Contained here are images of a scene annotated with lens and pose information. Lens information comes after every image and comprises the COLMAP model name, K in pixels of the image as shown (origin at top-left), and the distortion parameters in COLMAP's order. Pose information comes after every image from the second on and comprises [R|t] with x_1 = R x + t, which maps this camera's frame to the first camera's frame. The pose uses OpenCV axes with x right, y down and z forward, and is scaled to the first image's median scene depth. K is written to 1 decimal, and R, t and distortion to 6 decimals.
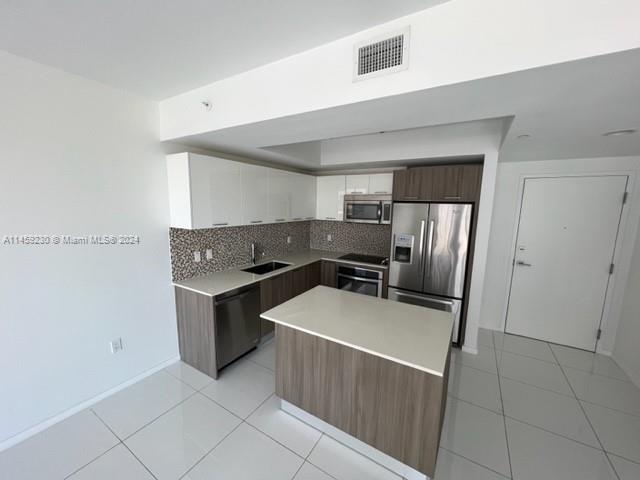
lens RADIAL K [[256.3, 0, 319.9], [0, 256.3, 240.9], [0, 0, 1]] dist [-0.001719, -0.000139]
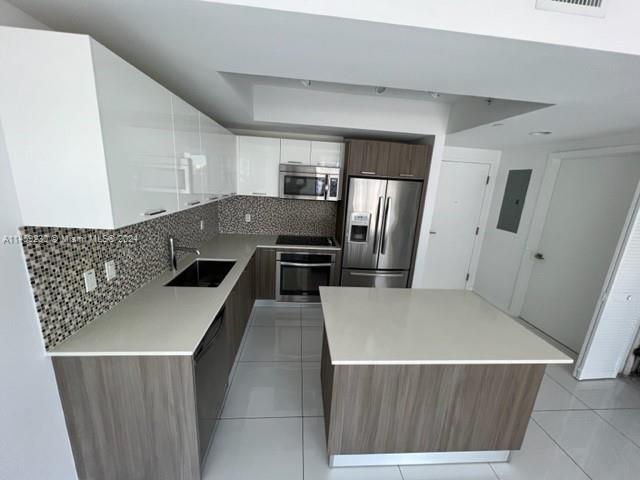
lens RADIAL K [[256.3, 0, 319.9], [0, 256.3, 240.9], [0, 0, 1]] dist [-0.001719, -0.000139]
pose [[0.811191, -0.109586, 0.574421, -0.366821], [0.041765, 0.990633, 0.130009, -0.052794], [-0.583288, -0.081472, 0.808170, 0.337109]]
